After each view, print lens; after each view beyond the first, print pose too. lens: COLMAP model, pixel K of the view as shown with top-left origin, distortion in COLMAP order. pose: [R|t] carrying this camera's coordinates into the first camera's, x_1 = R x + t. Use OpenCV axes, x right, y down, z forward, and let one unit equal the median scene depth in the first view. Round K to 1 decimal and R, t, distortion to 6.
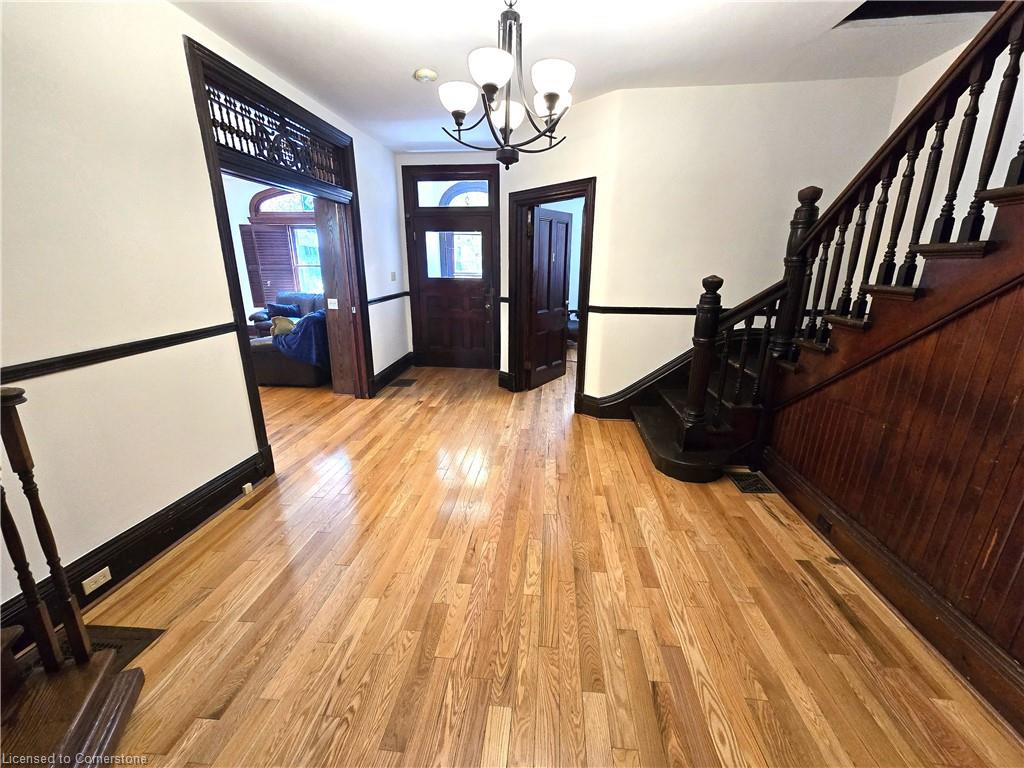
lens RADIAL K [[411.7, 0, 508.5], [0, 411.7, 389.2], [0, 0, 1]] dist [-0.000879, -0.000179]
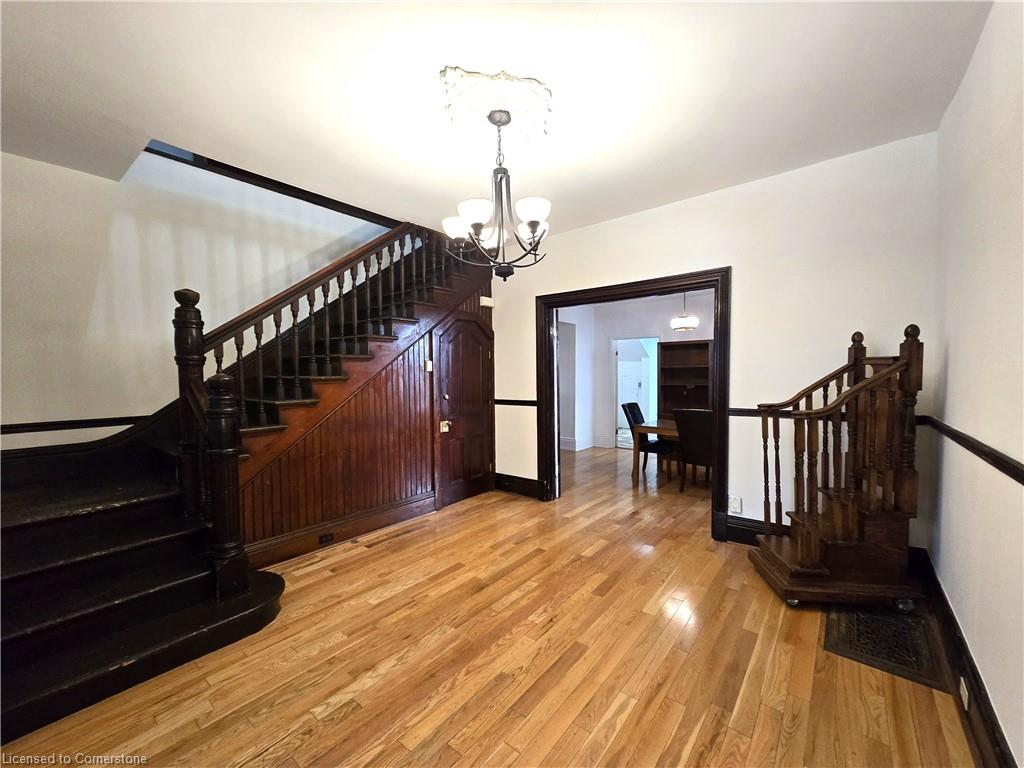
lens RADIAL K [[421.7, 0, 507.9], [0, 421.7, 395.5], [0, 0, 1]] dist [-0.002959, 0.004310]
pose [[-0.831132, -0.022784, 0.555608, -0.597295], [0.171327, 0.940063, 0.294837, -0.497646], [-0.529024, 0.340239, -0.777413, 1.766657]]
